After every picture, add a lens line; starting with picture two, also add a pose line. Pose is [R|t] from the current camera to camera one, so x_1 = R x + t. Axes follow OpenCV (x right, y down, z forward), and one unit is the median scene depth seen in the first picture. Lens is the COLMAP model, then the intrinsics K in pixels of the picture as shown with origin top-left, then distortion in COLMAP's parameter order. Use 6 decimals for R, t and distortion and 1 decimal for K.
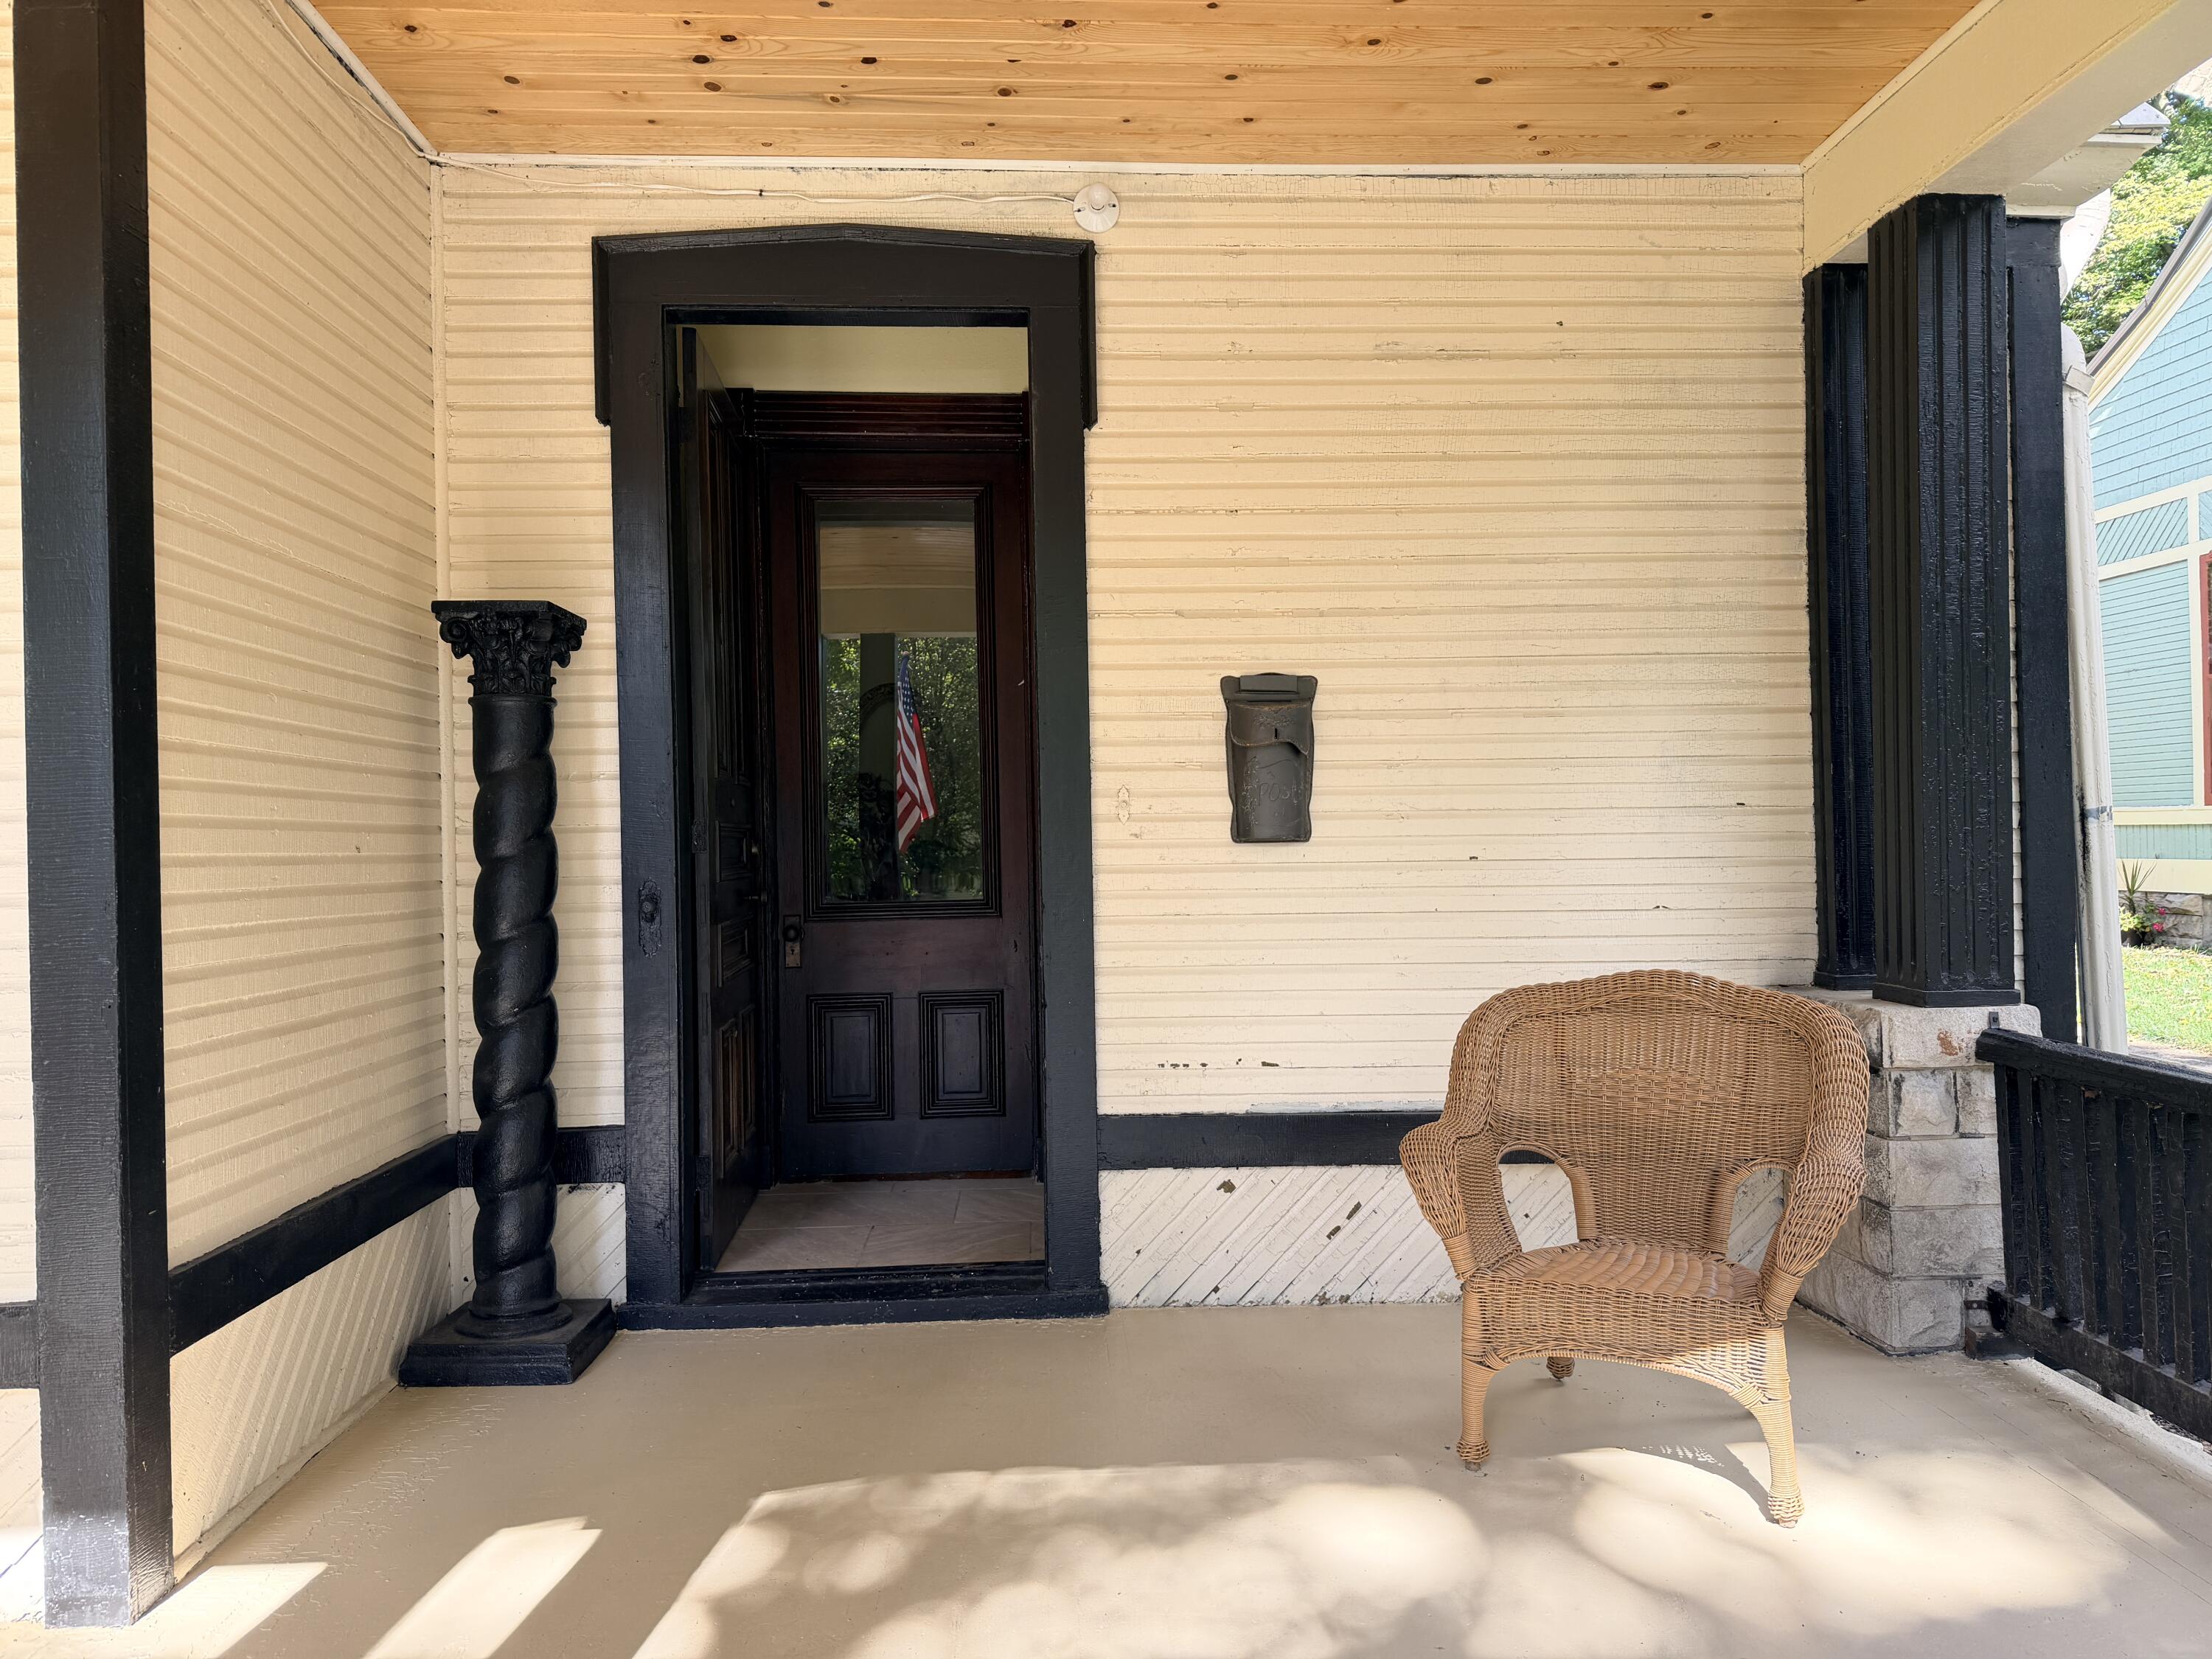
lens RADIAL K [[1543.5, 0, 1109.9], [0, 1543.5, 826.9], [0, 0, 1]] dist [0.177430, -0.336270]
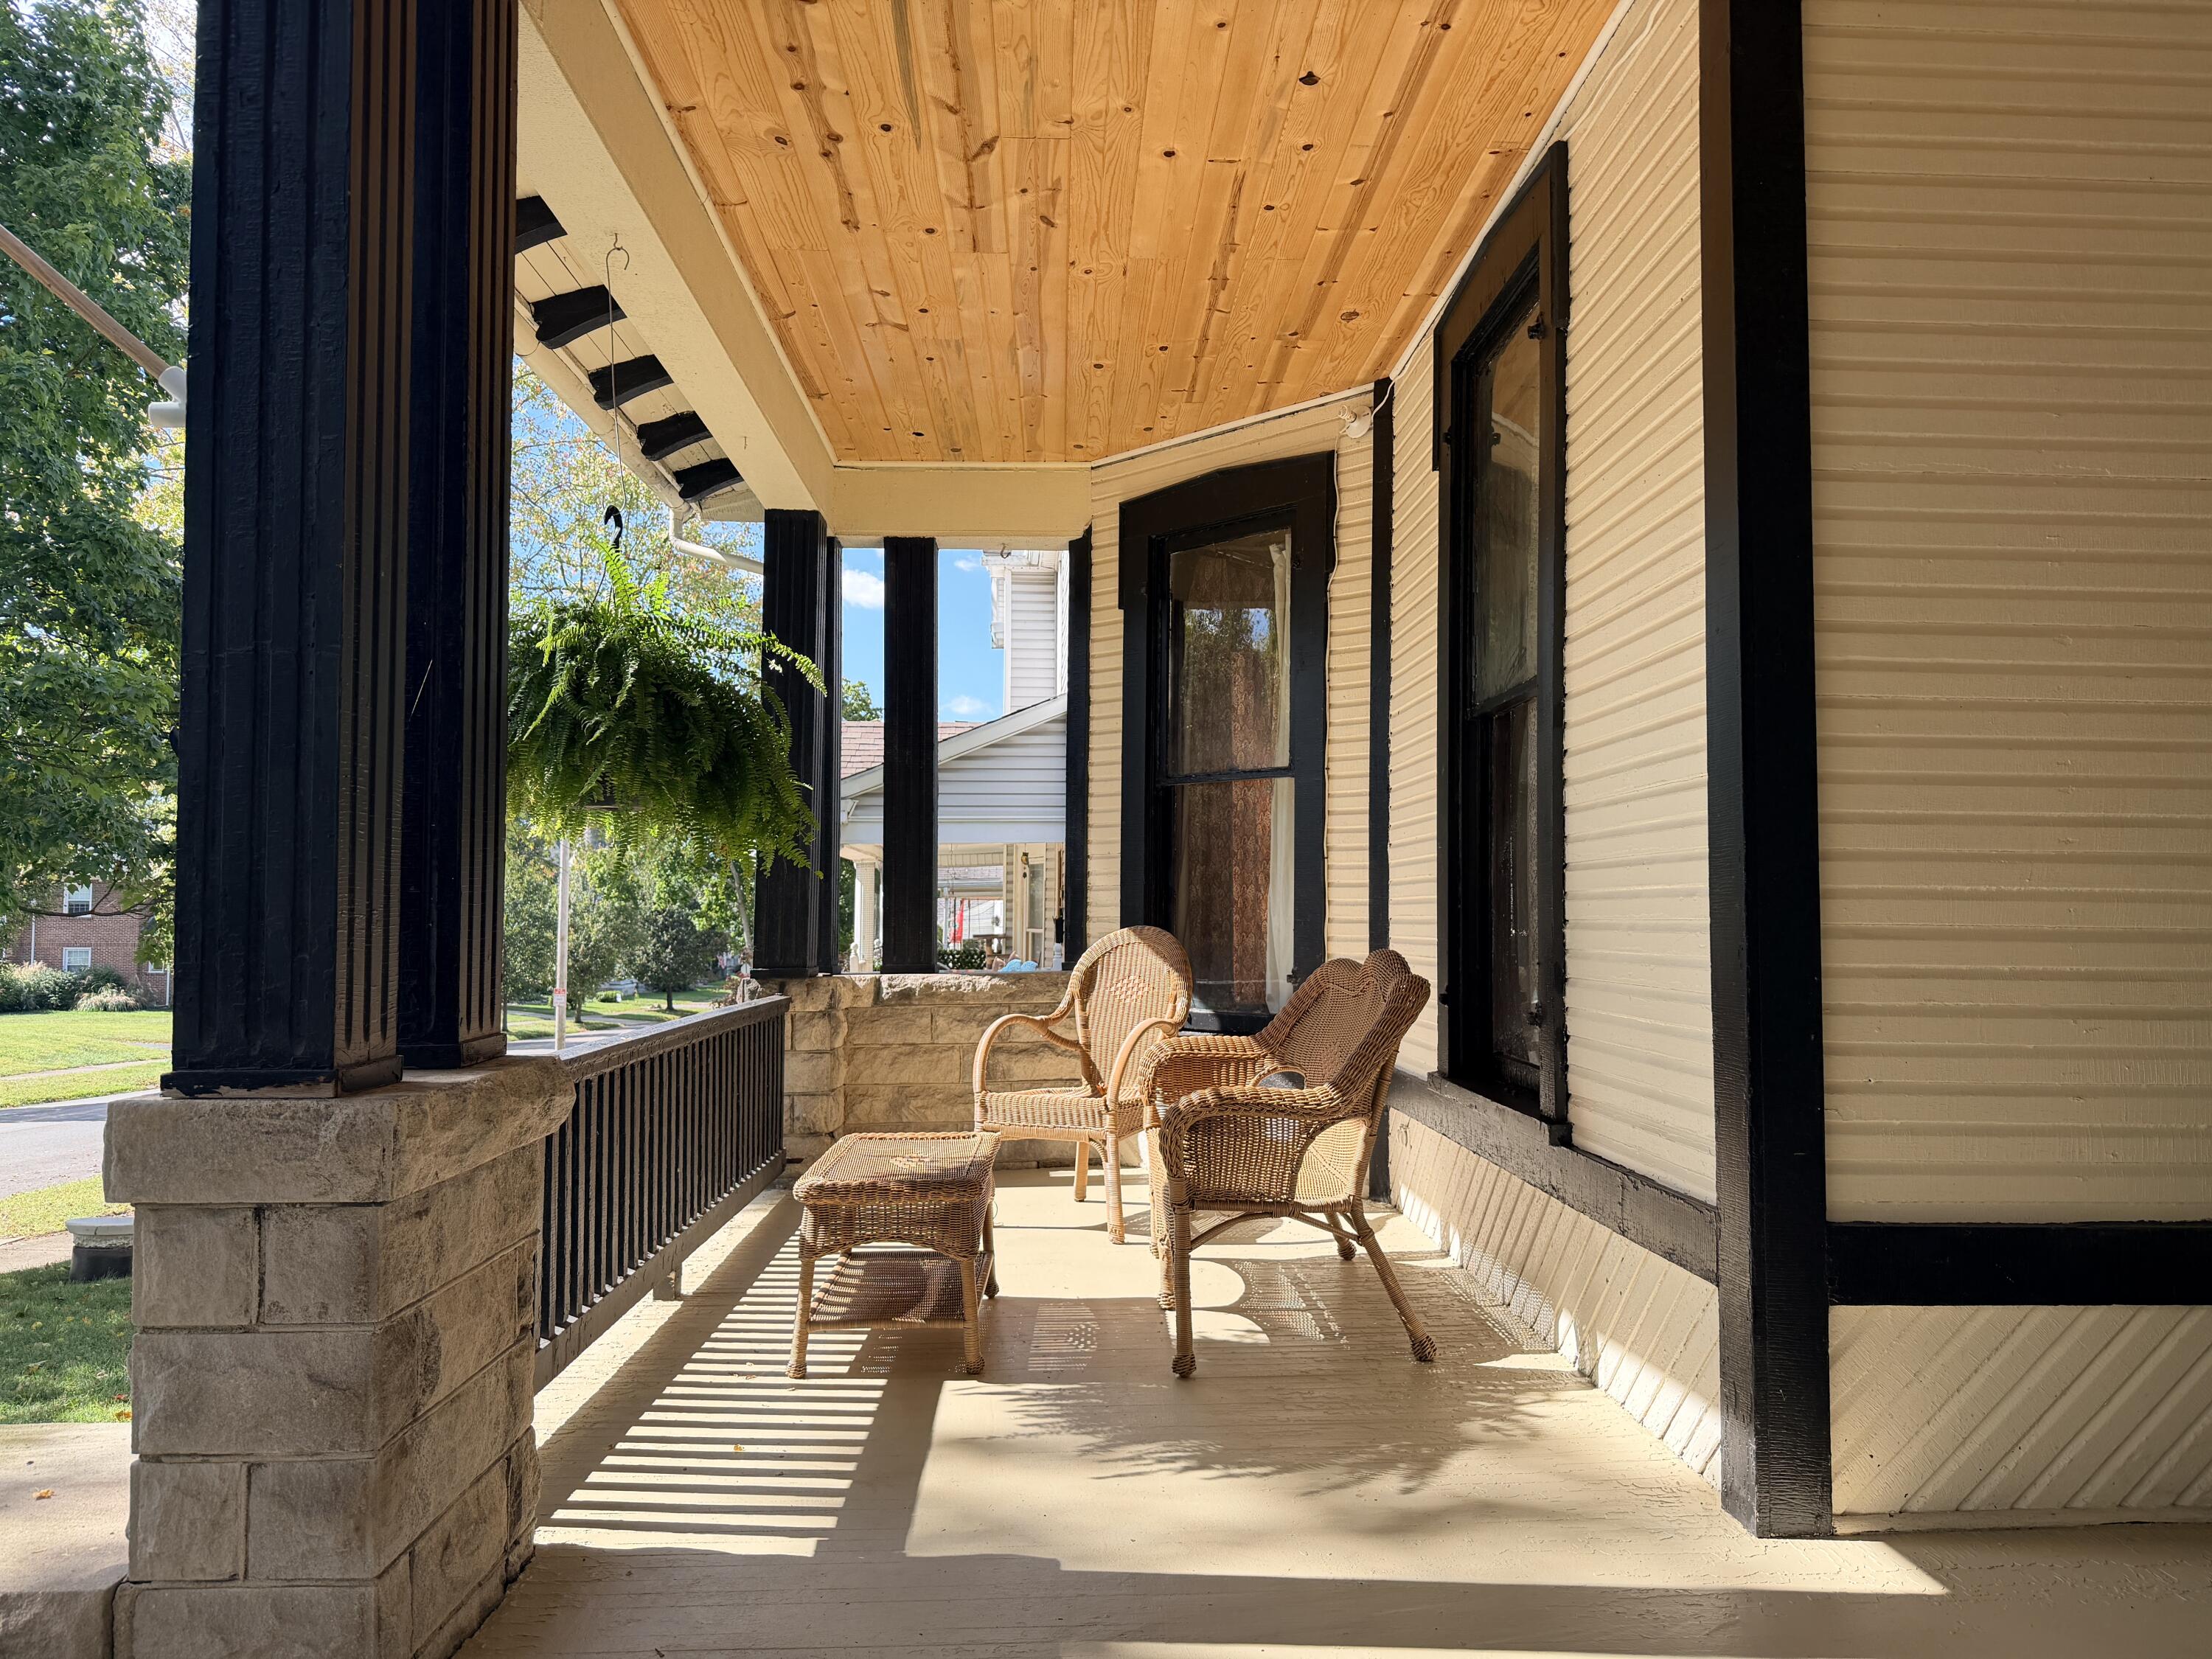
lens RADIAL K [[1543.5, 0, 1109.9], [0, 1543.5, 826.9], [0, 0, 1]] dist [0.177430, -0.336270]
pose [[-0.011078, -0.040760, -0.999108, 0.277915], [0.001881, 0.999166, -0.040783, 0.045454], [0.999937, -0.002331, -0.010992, 0.355915]]
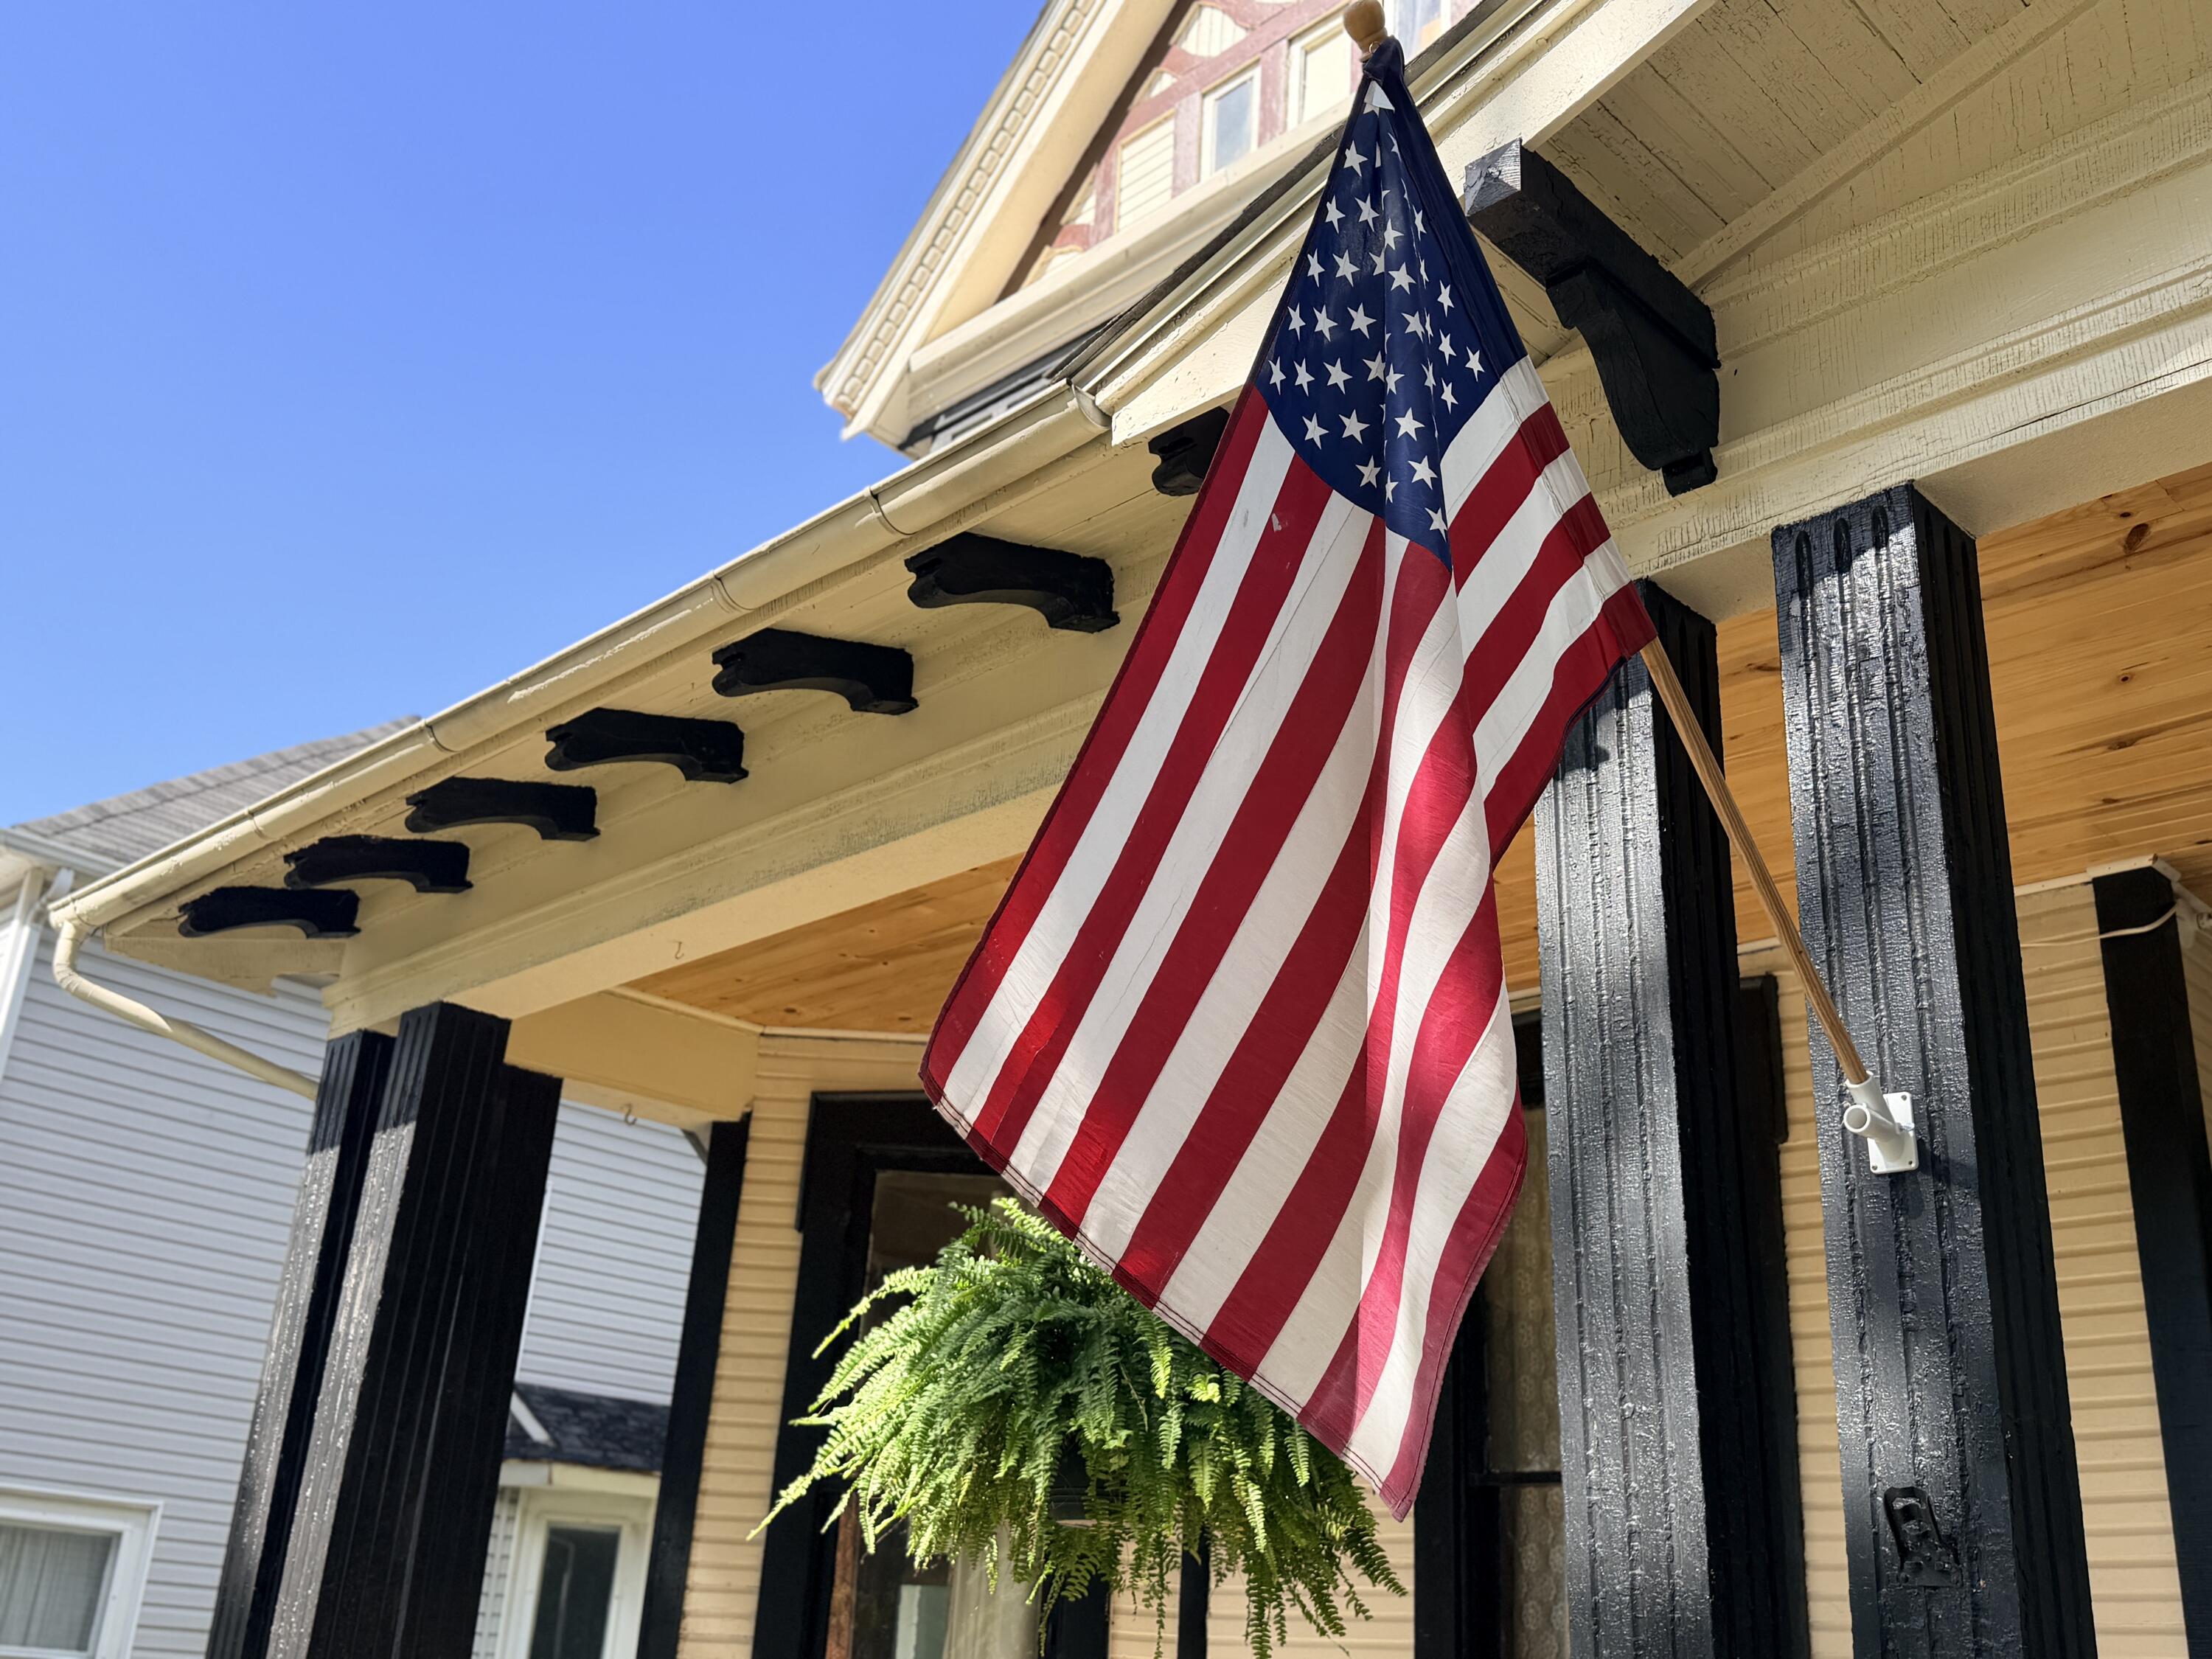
lens RADIAL K [[2151.4, 0, 1104.1], [0, 2151.4, 844.2], [0, 0, 1]] dist [0.083891, -0.014536]
pose [[0.679291, -0.222408, -0.699355, 0.072719], [-0.063270, 0.931674, -0.357744, 0.056258], [0.731136, 0.287261, 0.618806, -0.592959]]
